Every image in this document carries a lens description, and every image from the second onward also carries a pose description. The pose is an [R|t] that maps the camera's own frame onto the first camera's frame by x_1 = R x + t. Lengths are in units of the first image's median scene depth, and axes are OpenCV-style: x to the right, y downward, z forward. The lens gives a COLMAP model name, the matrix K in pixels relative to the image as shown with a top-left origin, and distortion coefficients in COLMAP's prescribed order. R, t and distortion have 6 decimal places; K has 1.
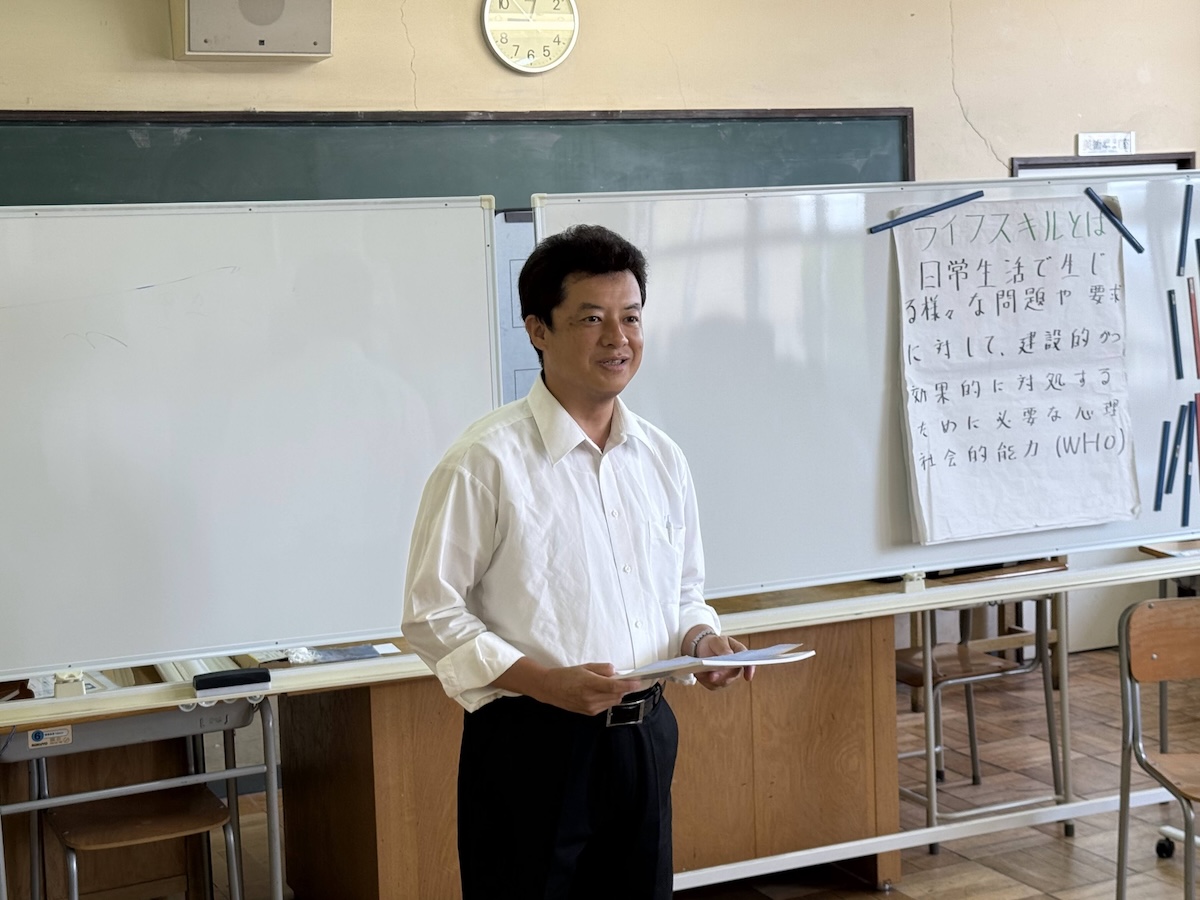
lens RADIAL K [[1819.0, 0, 600.1], [0, 1819.0, 450.2], [0, 0, 1]] dist [0.134811, 0.000000]
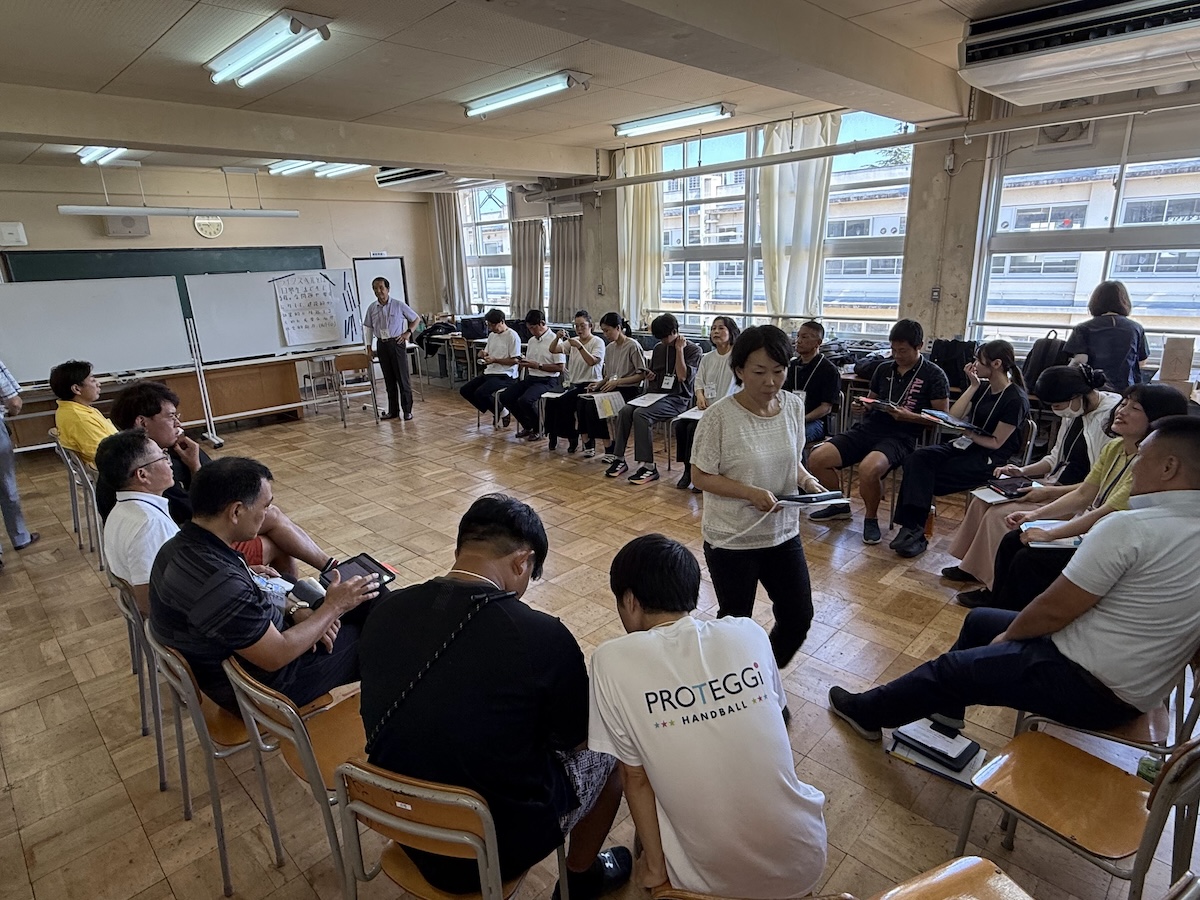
lens RADIAL K [[664.2, 0, 599.1], [0, 664.2, 449.0], [0, 0, 1]] dist [-0.004743, -0.000569]
pose [[0.944810, -0.083068, 0.316913, 0.370865], [0.030986, 0.985643, 0.165975, 0.053417], [-0.326151, -0.146995, 0.933819, -0.987669]]
